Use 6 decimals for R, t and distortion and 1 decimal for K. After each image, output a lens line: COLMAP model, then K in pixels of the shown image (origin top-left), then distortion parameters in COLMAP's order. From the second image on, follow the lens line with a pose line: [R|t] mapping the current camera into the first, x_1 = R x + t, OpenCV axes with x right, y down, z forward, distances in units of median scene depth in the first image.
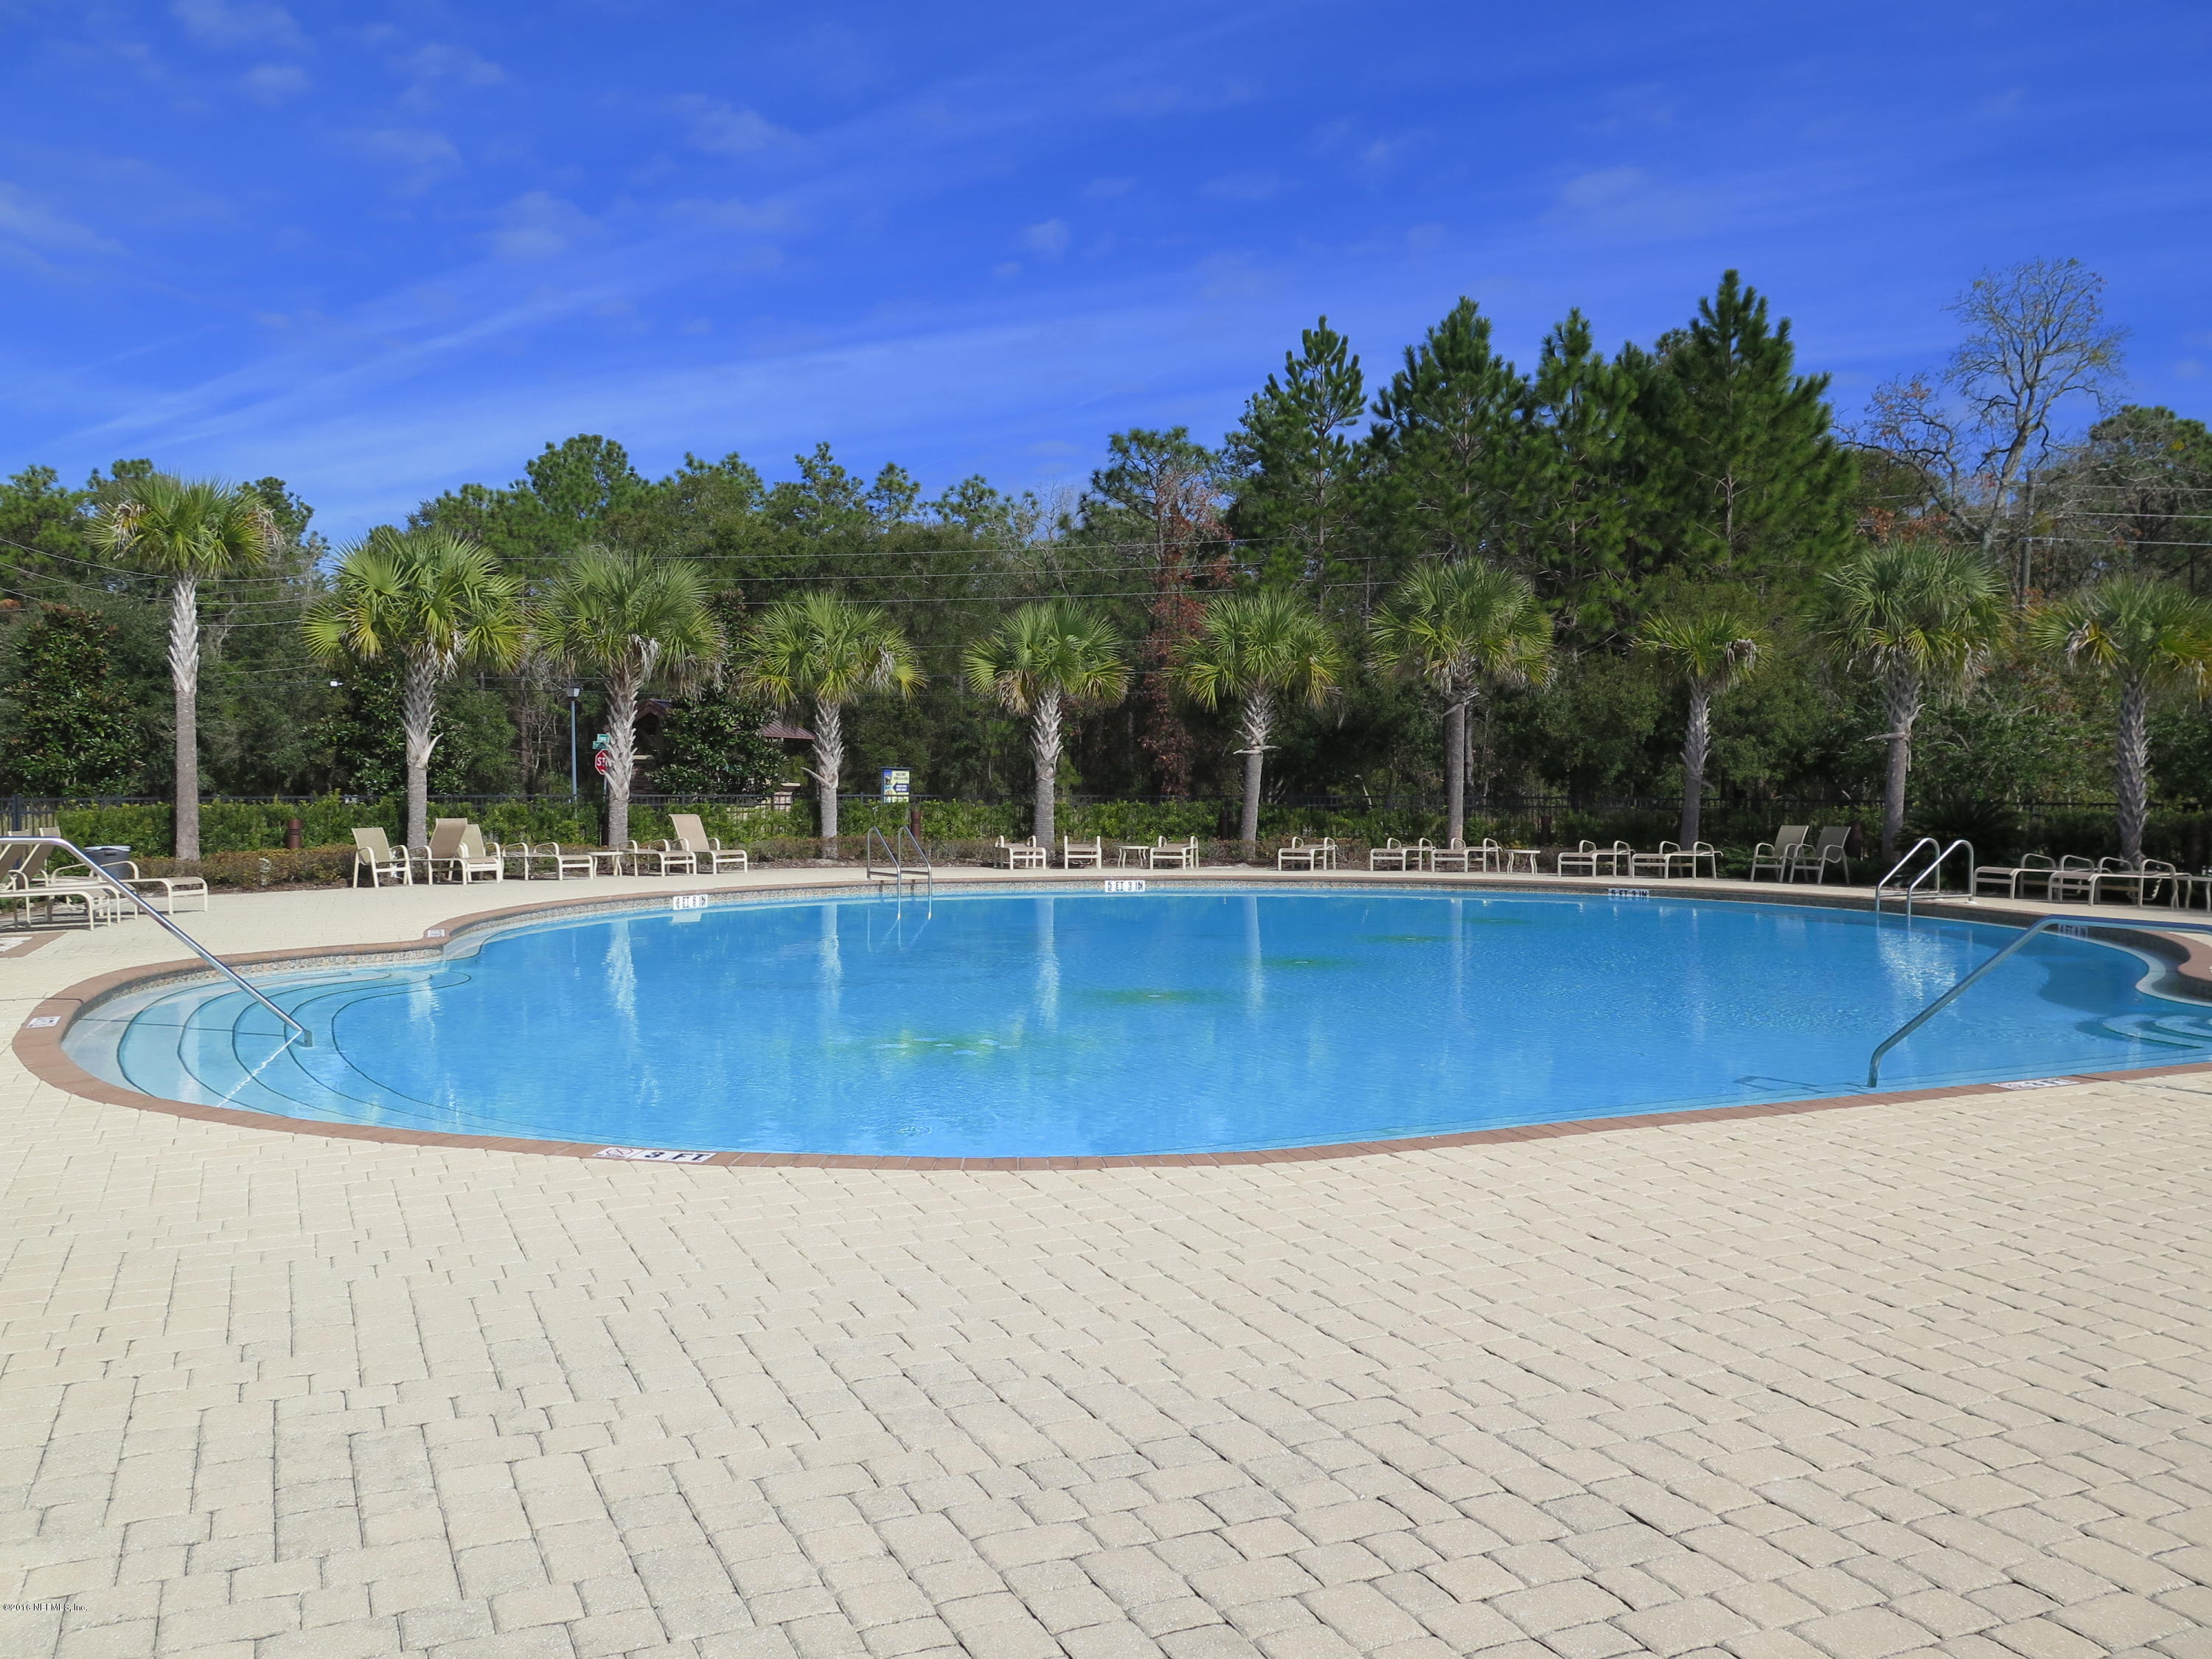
lens RADIAL K [[1860.8, 0, 1103.3], [0, 1860.8, 832.6], [0, 0, 1]] dist [-0.015826, -0.003025]
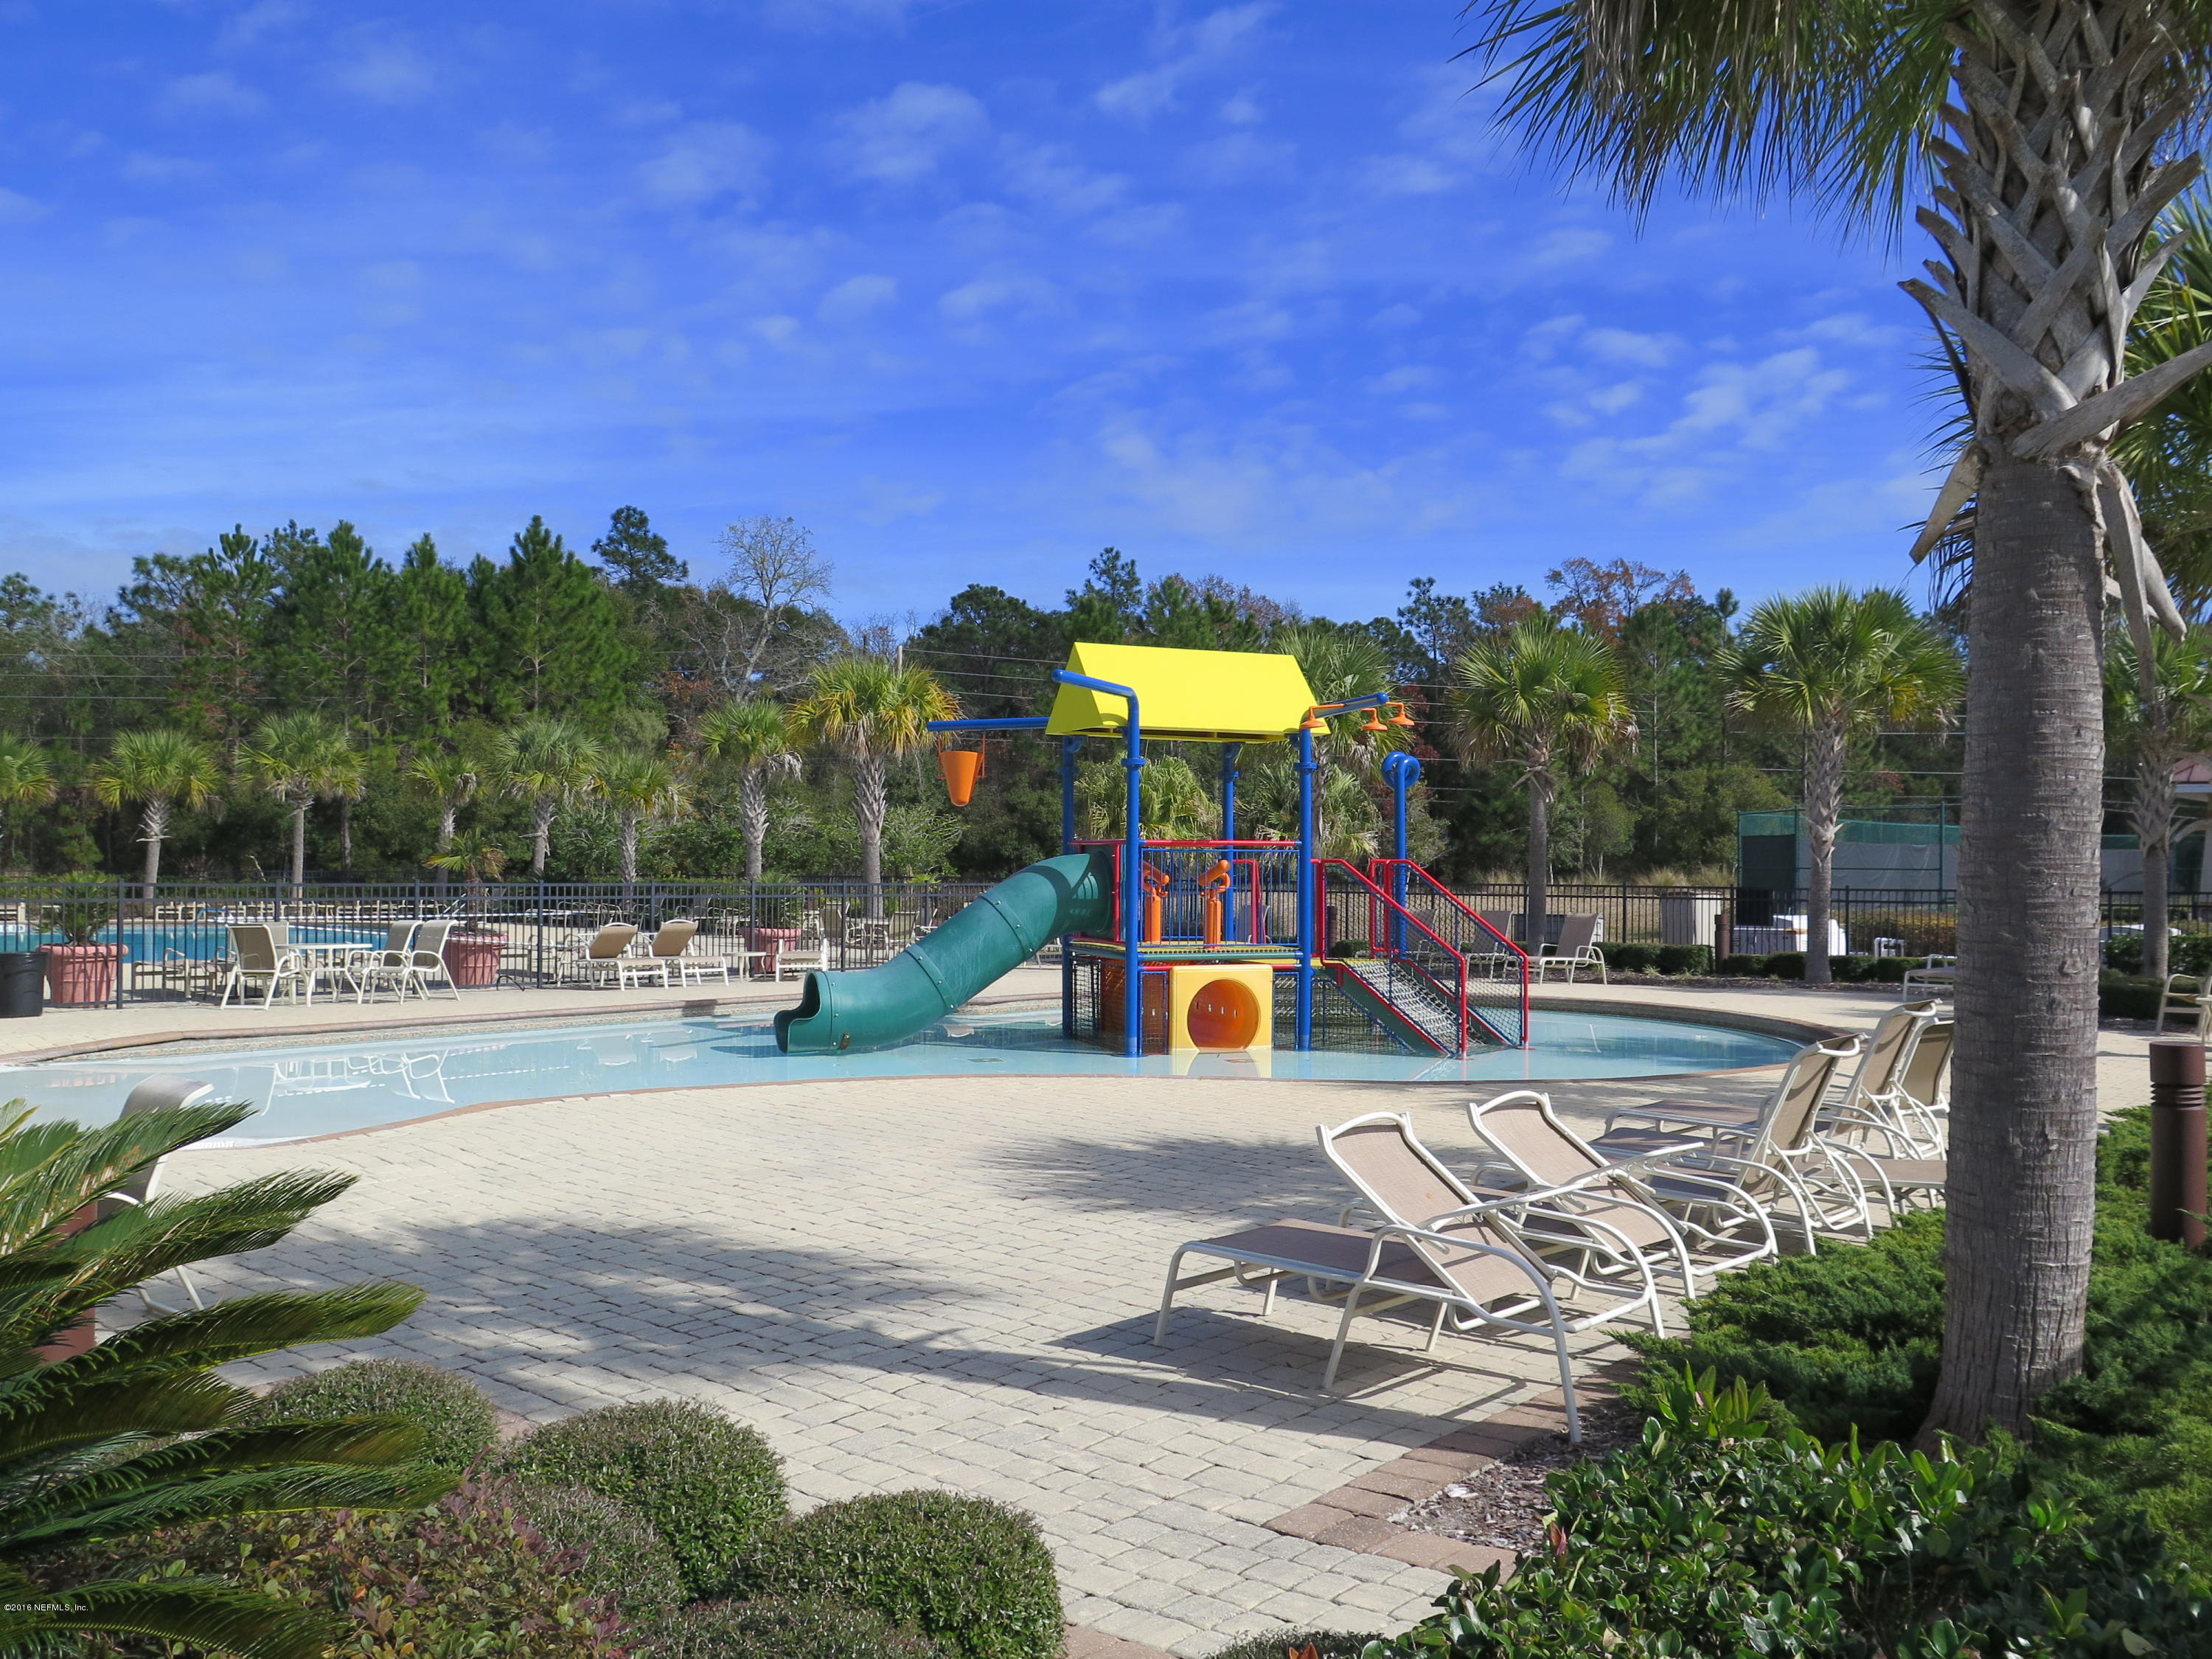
lens RADIAL K [[1860.8, 0, 1103.3], [0, 1860.8, 832.6], [0, 0, 1]] dist [-0.015826, -0.003025]
pose [[0.908525, 0.007174, 0.417770, 0.130895], [0.010032, 0.999190, -0.038975, 0.012050], [-0.417711, 0.039600, 0.907717, -0.522546]]
